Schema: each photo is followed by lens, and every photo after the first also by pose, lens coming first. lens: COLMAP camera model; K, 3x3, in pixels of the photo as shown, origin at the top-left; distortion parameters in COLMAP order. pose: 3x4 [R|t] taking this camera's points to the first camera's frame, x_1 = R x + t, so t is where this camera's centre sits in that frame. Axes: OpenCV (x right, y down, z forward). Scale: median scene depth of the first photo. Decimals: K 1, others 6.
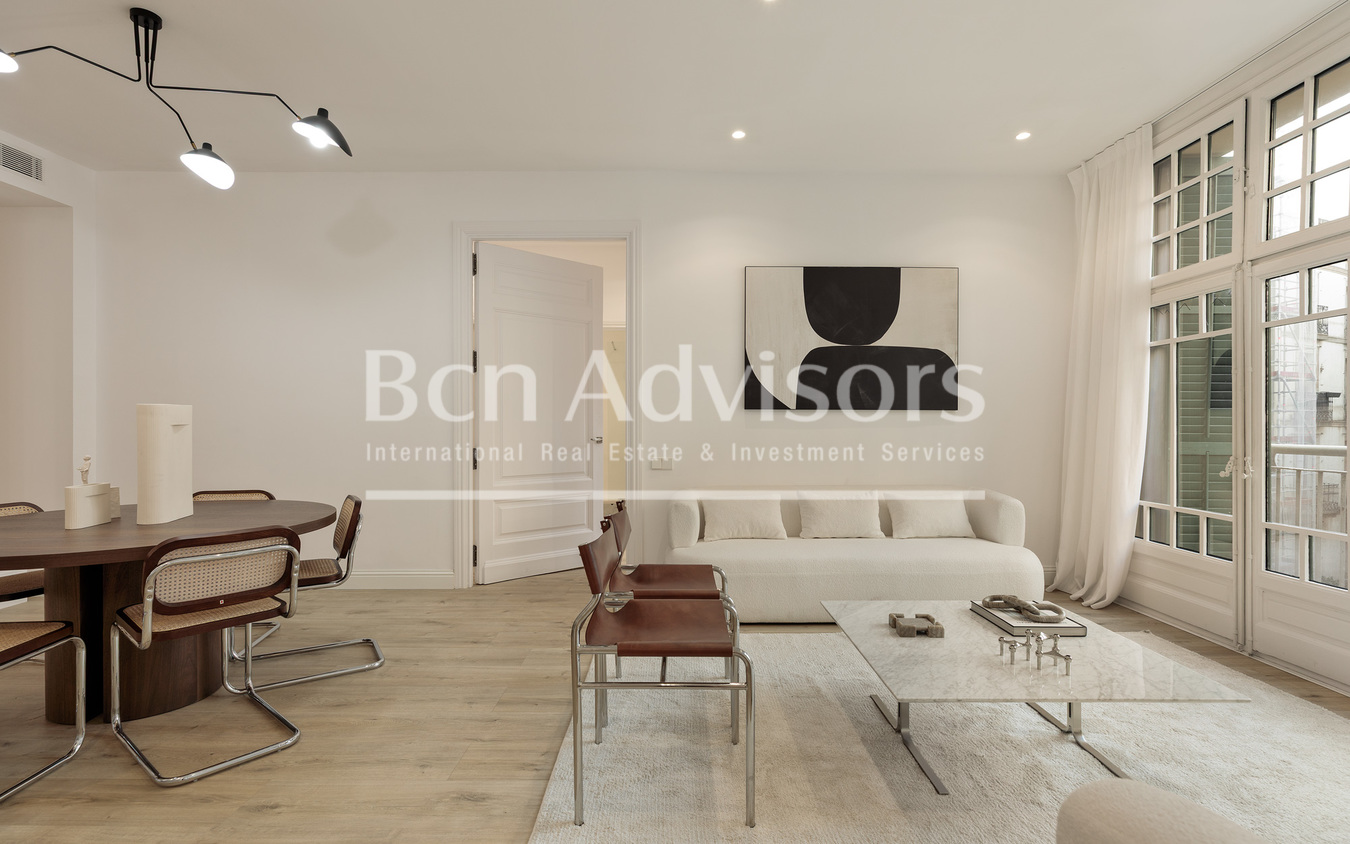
lens RADIAL K [[643.7, 0, 679.0], [0, 643.7, 416.7], [0, 0, 1]] dist [0.015553, 0.001178]
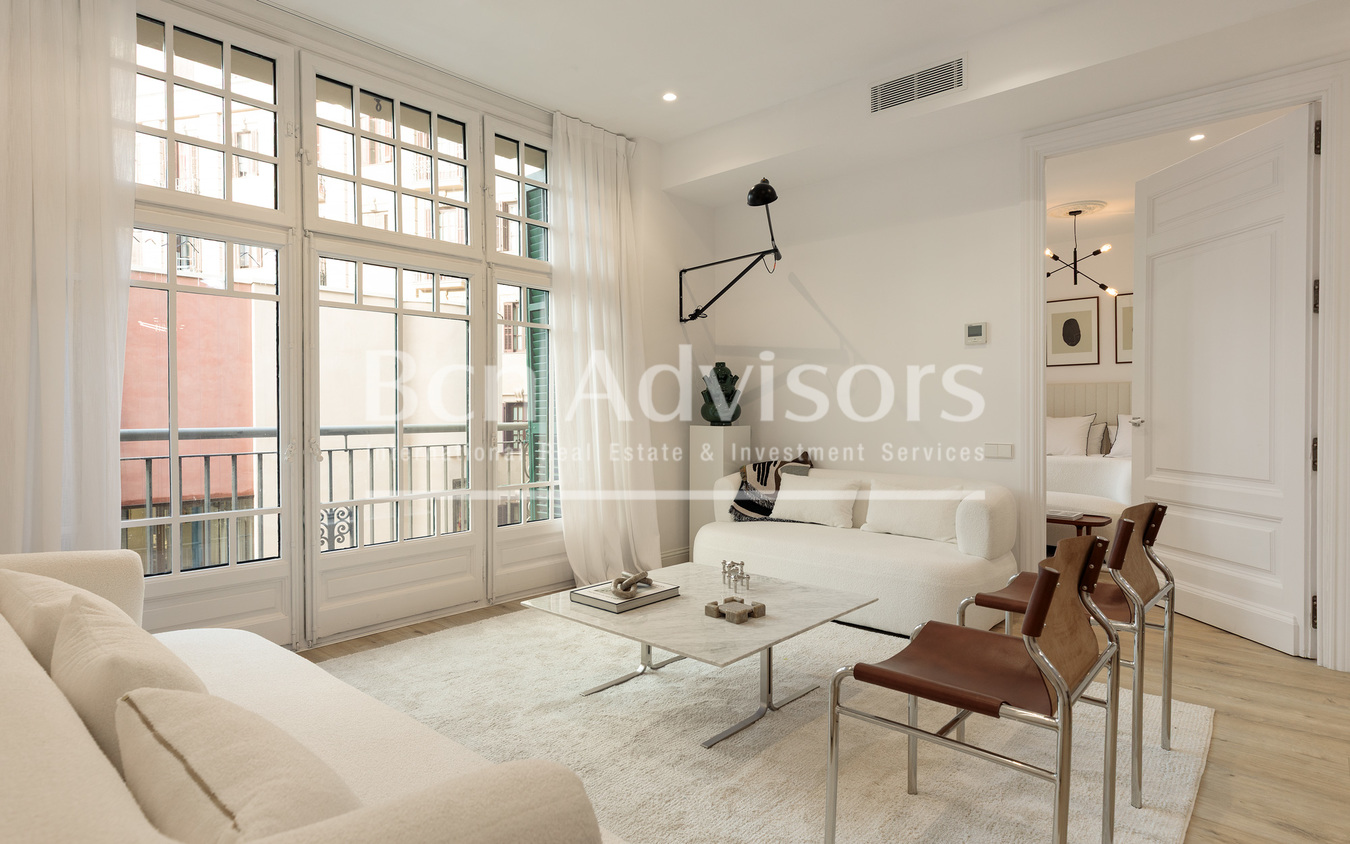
lens RADIAL K [[710.3, 0, 677.1], [0, 710.3, 418.5], [0, 0, 1]] dist [-0.001732, 0.000435]
pose [[-0.743342, -0.005617, 0.668887, -0.172398], [-0.003308, 0.999983, 0.004721, 0.020618], [-0.668903, 0.001296, -0.743349, 1.152419]]
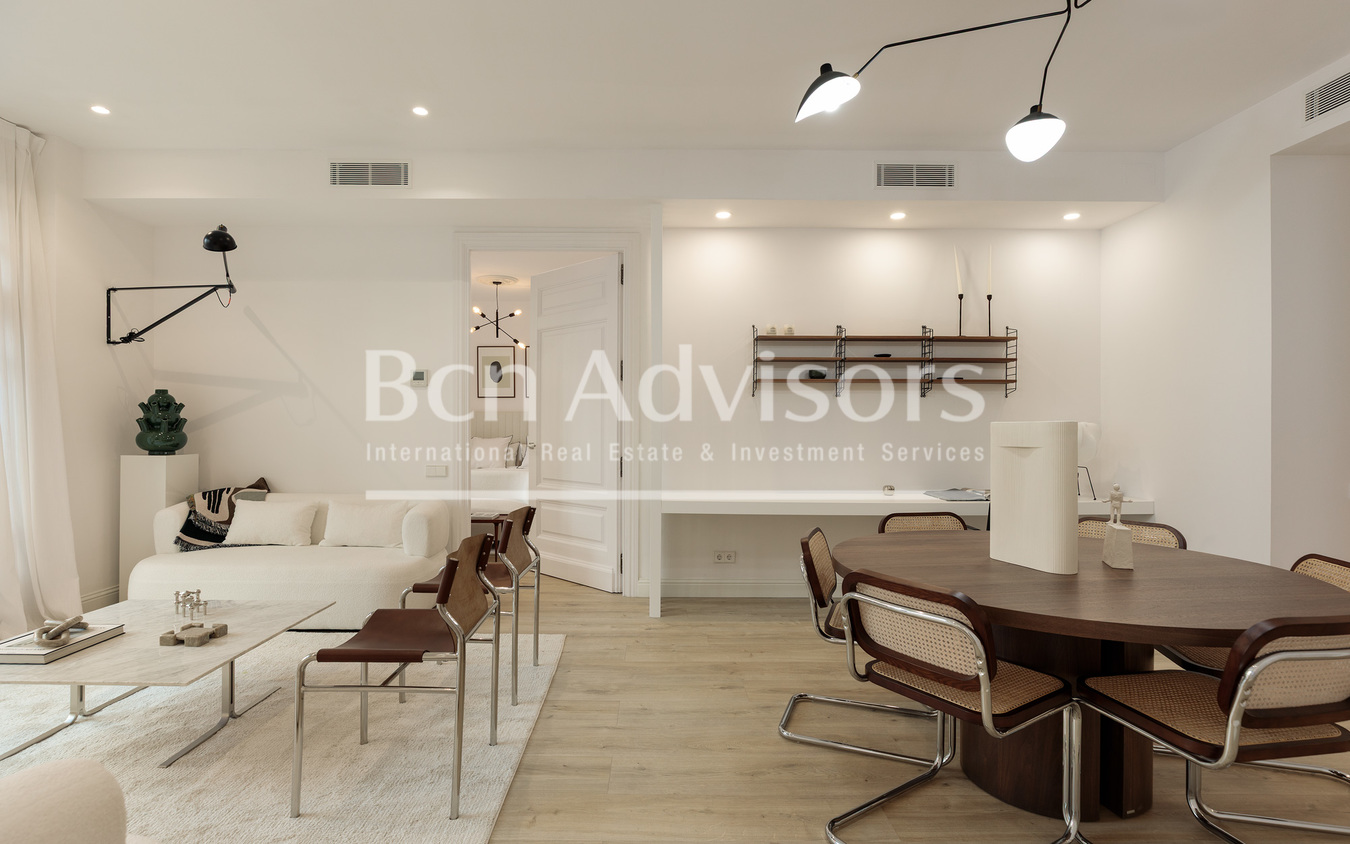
lens RADIAL K [[657.5, 0, 656.3], [0, 657.5, 424.6], [0, 0, 1]] dist [-0.004040, 0.002211]
pose [[-0.999991, -0.003870, 0.001427, -0.238861], [-0.003880, 0.999968, -0.007030, -0.008016], [-0.001400, -0.007035, -0.999974, 1.292102]]
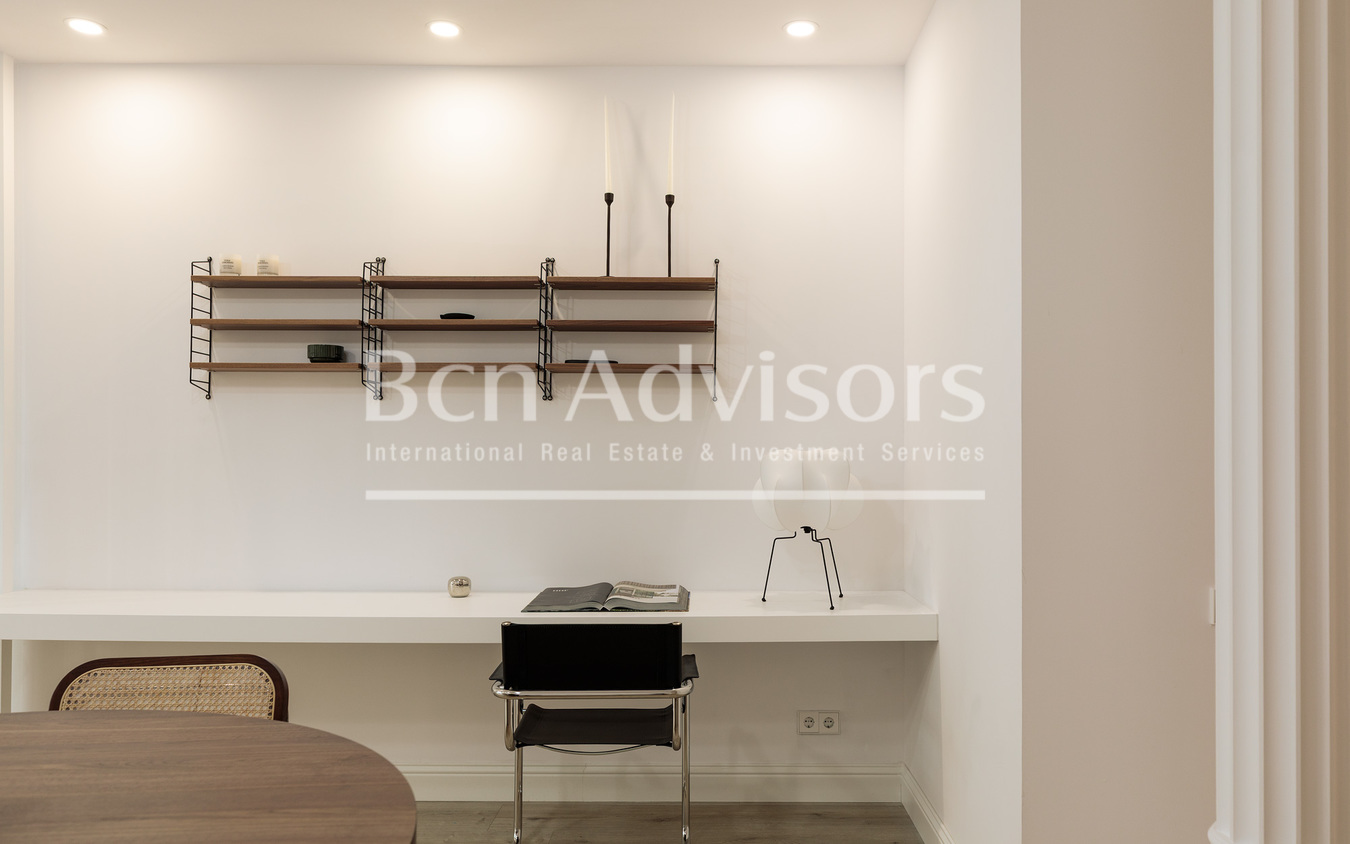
lens RADIAL K [[969.2, 0, 675.2], [0, 969.2, 425.9], [0, 0, 1]] dist [0.007683, -0.001274]
pose [[-0.999241, -0.009230, 0.037851, -0.877112], [-0.010954, 0.998901, -0.045582, -0.007530], [-0.037389, -0.045962, -0.998243, 0.959325]]
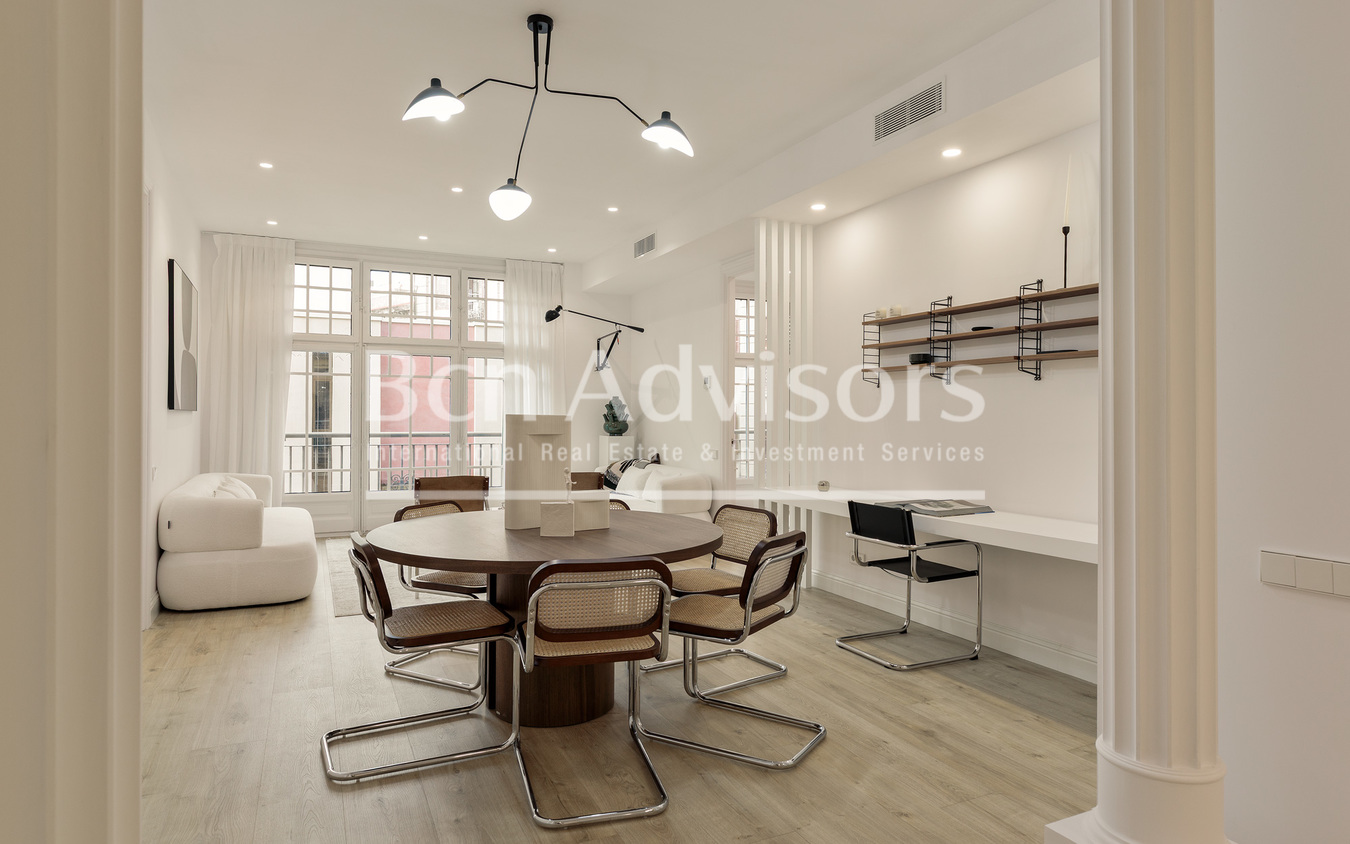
lens RADIAL K [[768.6, 0, 676.5], [0, 768.6, 409.2], [0, 0, 1]] dist [-0.002676, -0.000221]
pose [[-0.425707, 0.004570, 0.904849, -1.427360], [-0.014133, 0.999832, -0.011699, -0.013337], [-0.904751, -0.017769, -0.425571, 0.933990]]
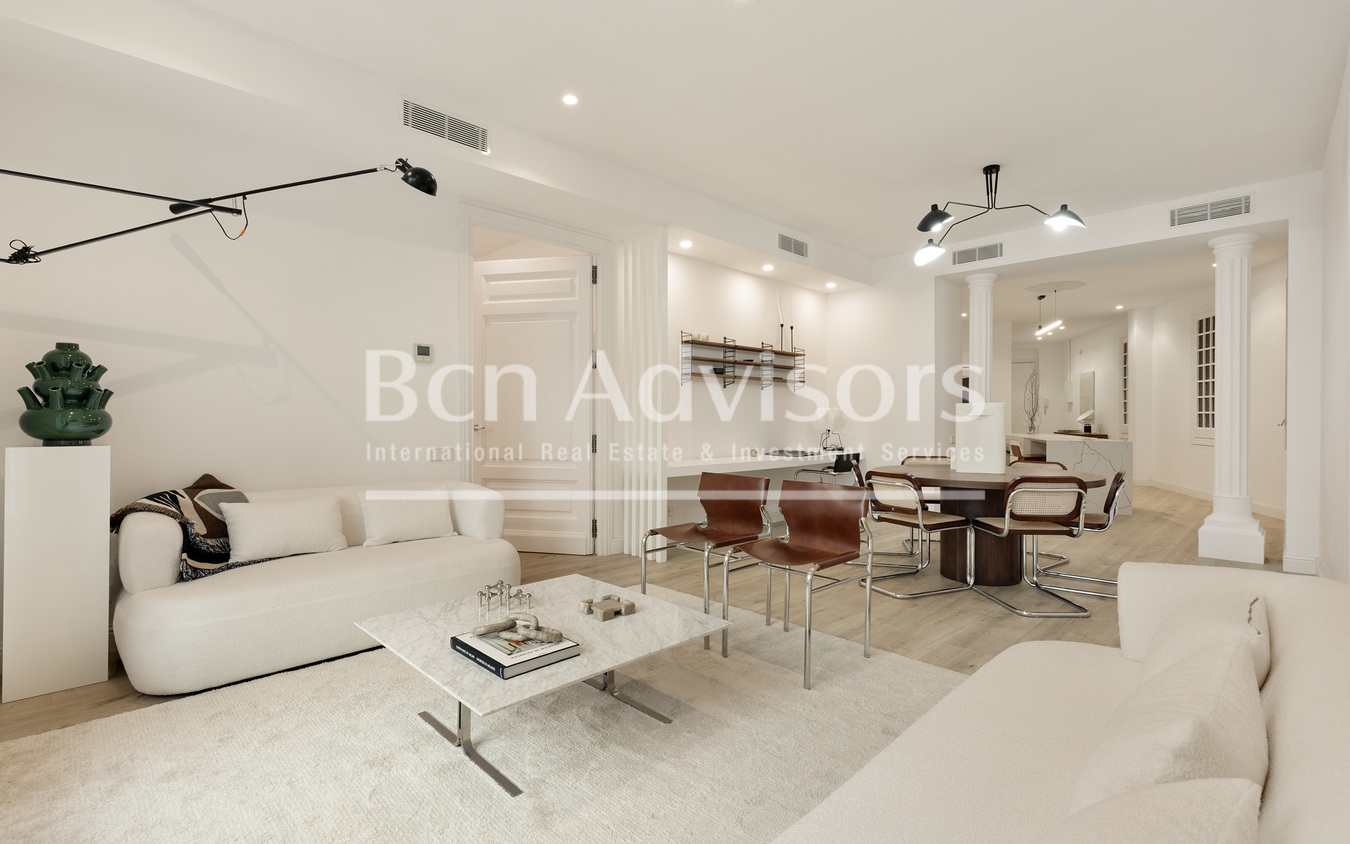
lens RADIAL K [[616.0, 0, 671.3], [0, 616.0, 414.7], [0, 0, 1]] dist [-0.003329, -0.000355]
pose [[-0.711237, -0.005099, -0.702934, 0.620253], [0.006244, 0.999888, -0.013571, 0.019128], [0.702924, -0.014041, -0.711126, 1.106727]]
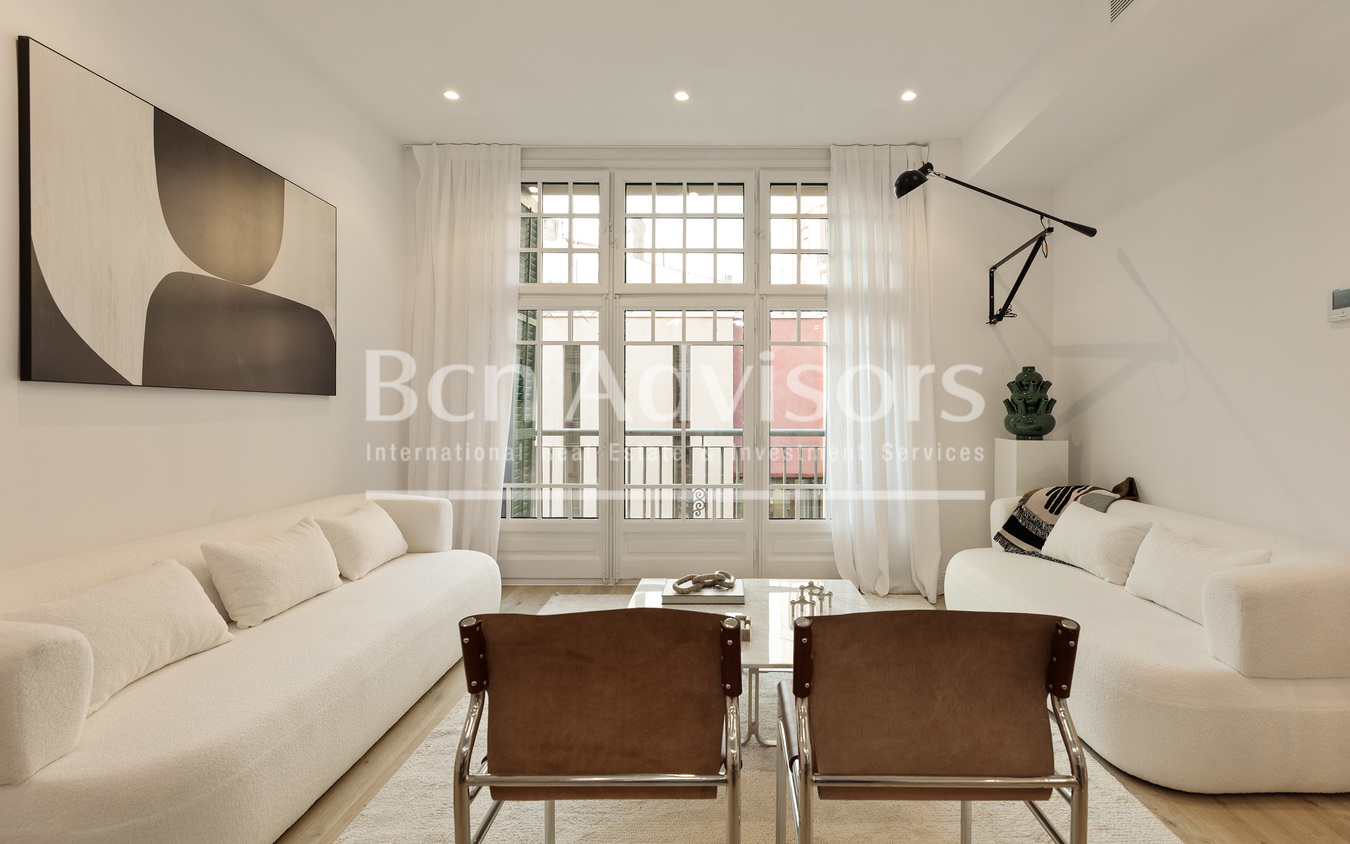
lens RADIAL K [[616.0, 0, 726.8], [0, 616.0, 415.0], [0, 0, 1]] dist [-0.003329, -0.000355]
pose [[-0.000247, -0.004055, 0.999992, -0.335031], [-0.013006, 0.999907, 0.004052, 0.003721], [-0.999915, -0.013005, -0.000299, 0.629677]]
